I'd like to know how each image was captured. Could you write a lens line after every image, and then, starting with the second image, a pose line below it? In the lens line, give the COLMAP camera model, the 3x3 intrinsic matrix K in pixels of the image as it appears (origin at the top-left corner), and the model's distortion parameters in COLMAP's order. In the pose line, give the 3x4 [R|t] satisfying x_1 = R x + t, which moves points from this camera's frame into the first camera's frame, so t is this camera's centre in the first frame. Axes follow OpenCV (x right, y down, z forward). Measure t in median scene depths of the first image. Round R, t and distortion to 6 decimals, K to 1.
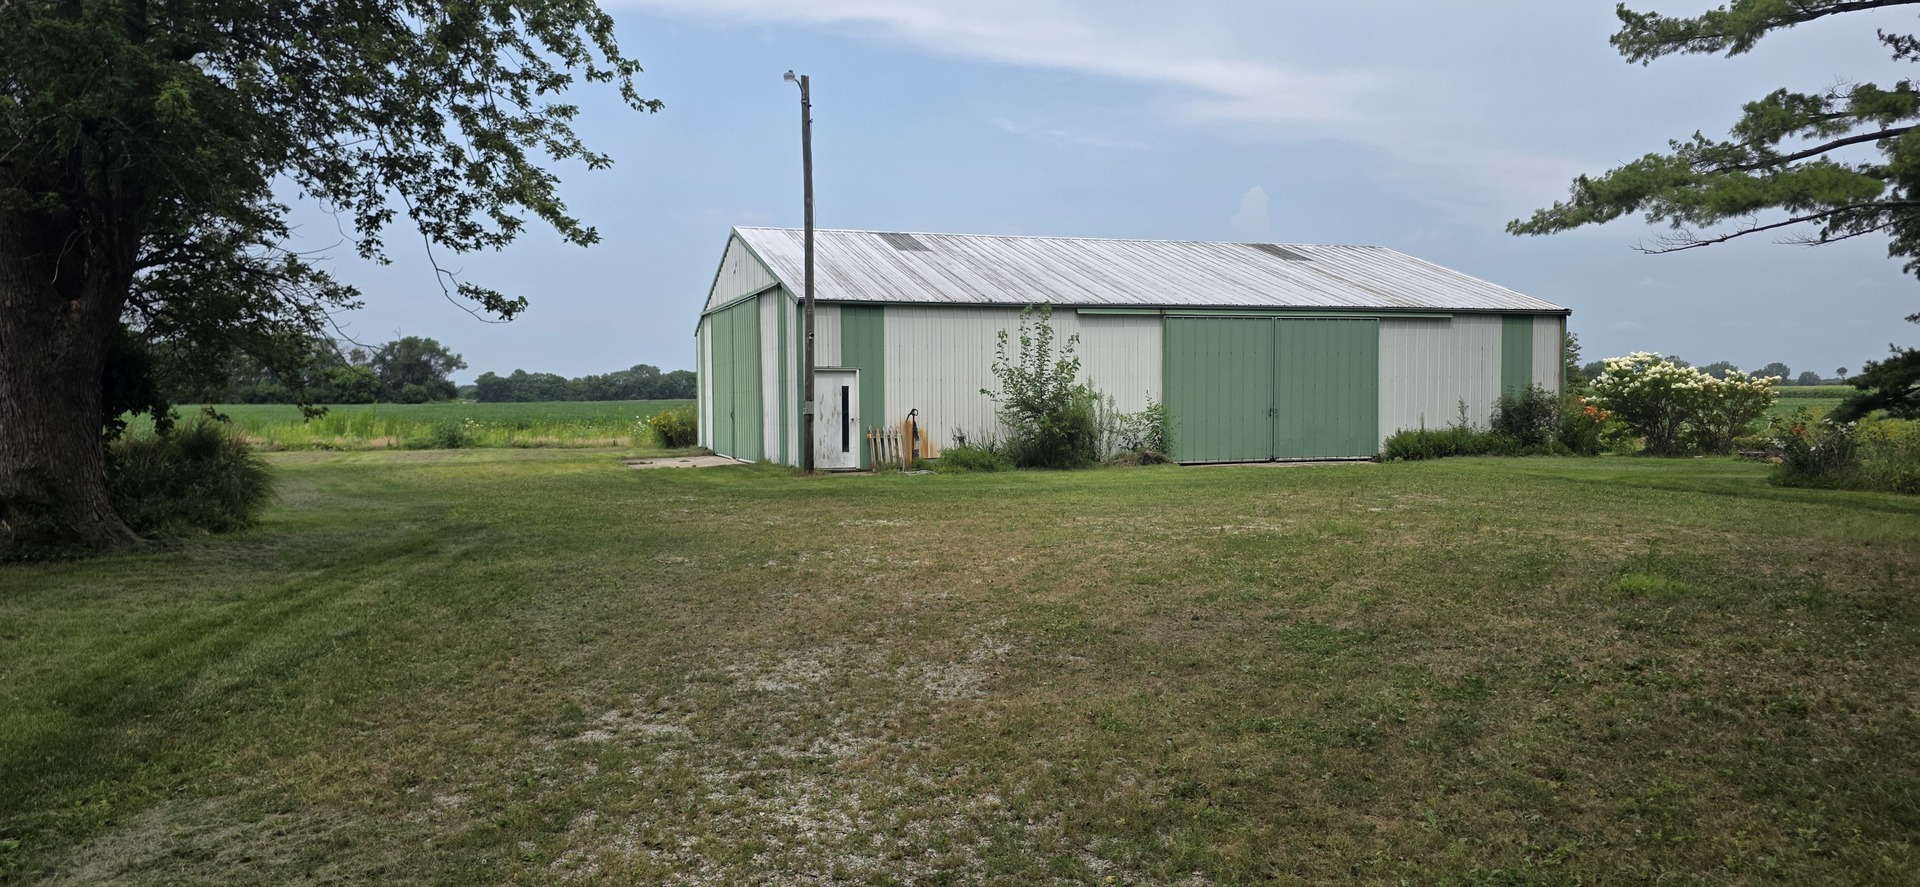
lens RADIAL K [[1258.1, 0, 911.7], [0, 1258.1, 438.6], [0, 0, 1]] dist [-0.004342, -0.001124]
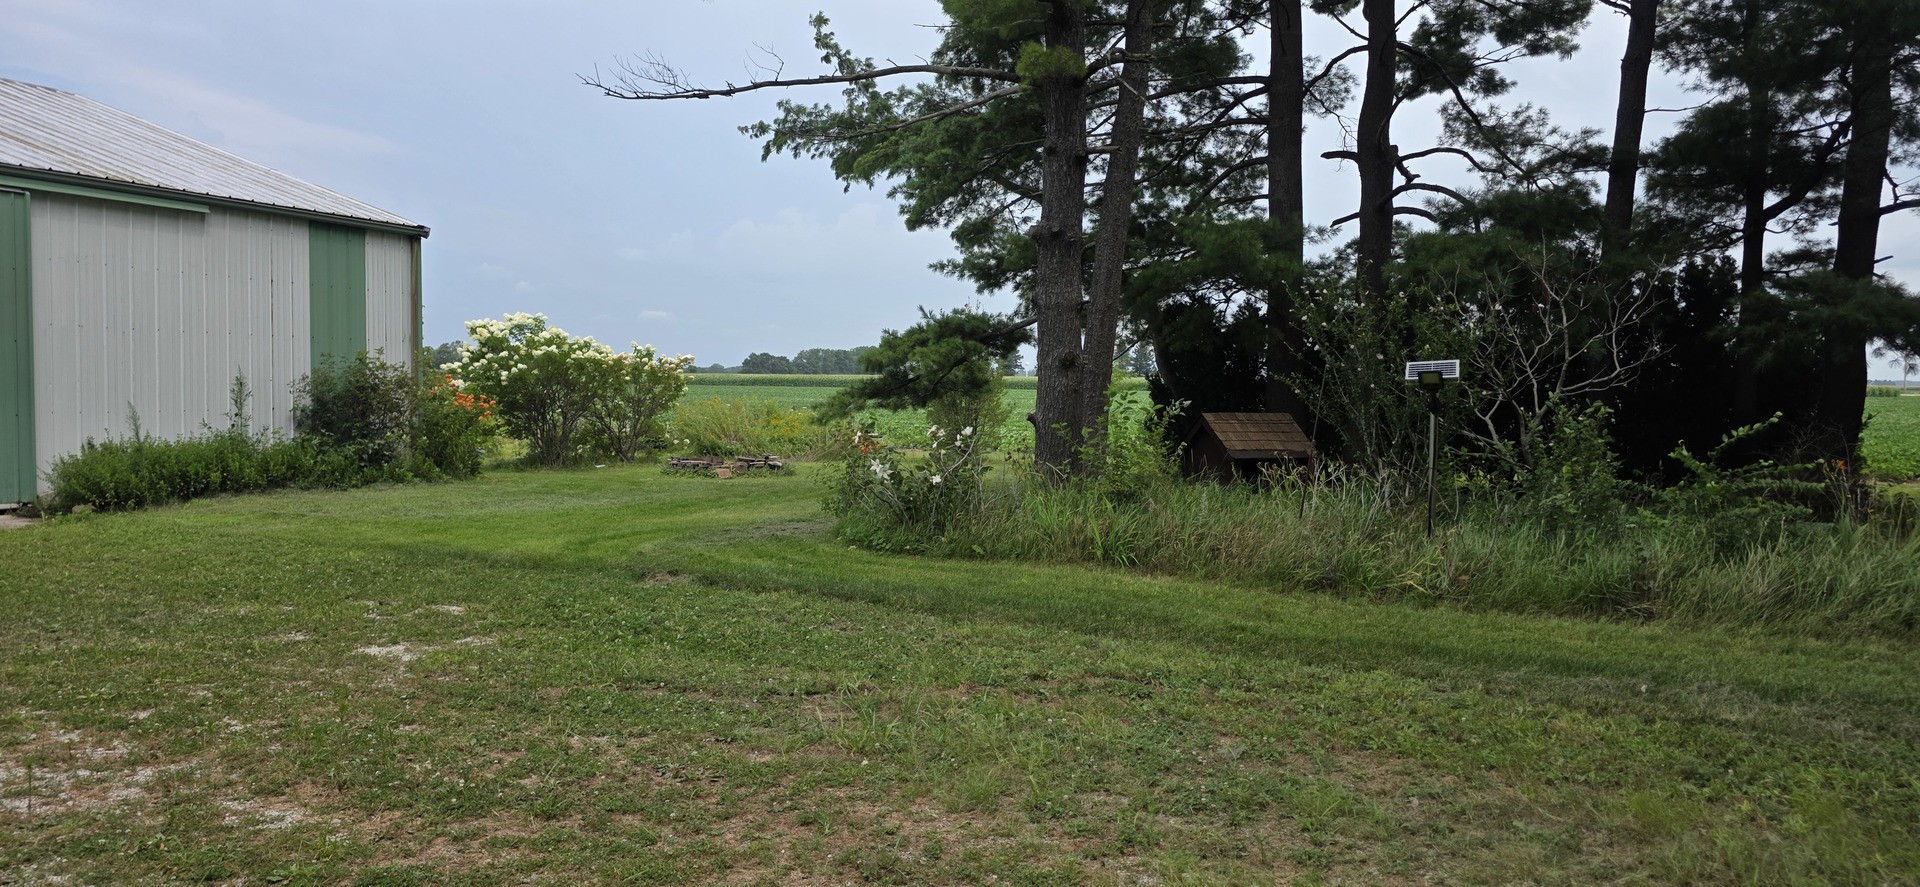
lens RADIAL K [[1280.3, 0, 957.3], [0, 1280.3, 451.3], [0, 0, 1]] dist [0.052462, -0.050514]
pose [[0.608849, -0.028825, 0.792762, 0.209217], [0.010124, 0.999541, 0.028568, -0.014004], [-0.793221, -0.009368, 0.608862, 0.469017]]
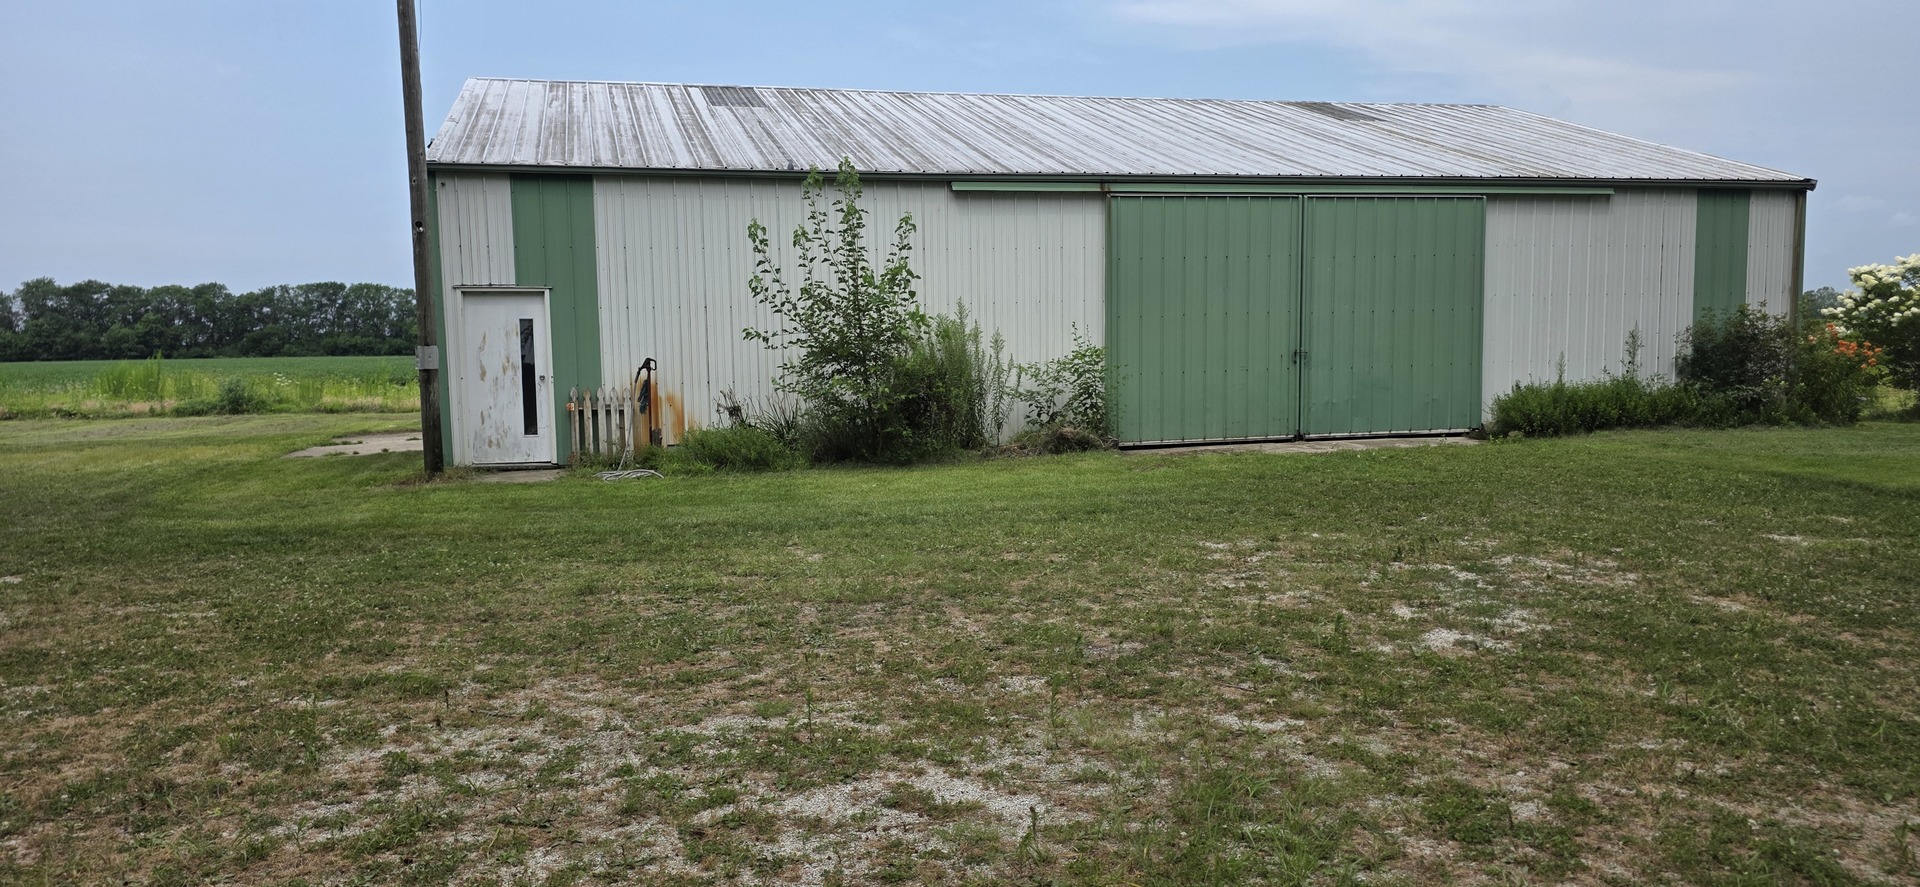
lens RADIAL K [[1280.3, 0, 957.3], [0, 1280.3, 451.3], [0, 0, 1]] dist [0.052462, -0.050514]
pose [[0.999175, -0.007155, -0.039988, 0.149225], [0.009196, 0.998652, 0.051093, -0.009007], [0.039569, -0.051419, 0.997893, 0.384376]]
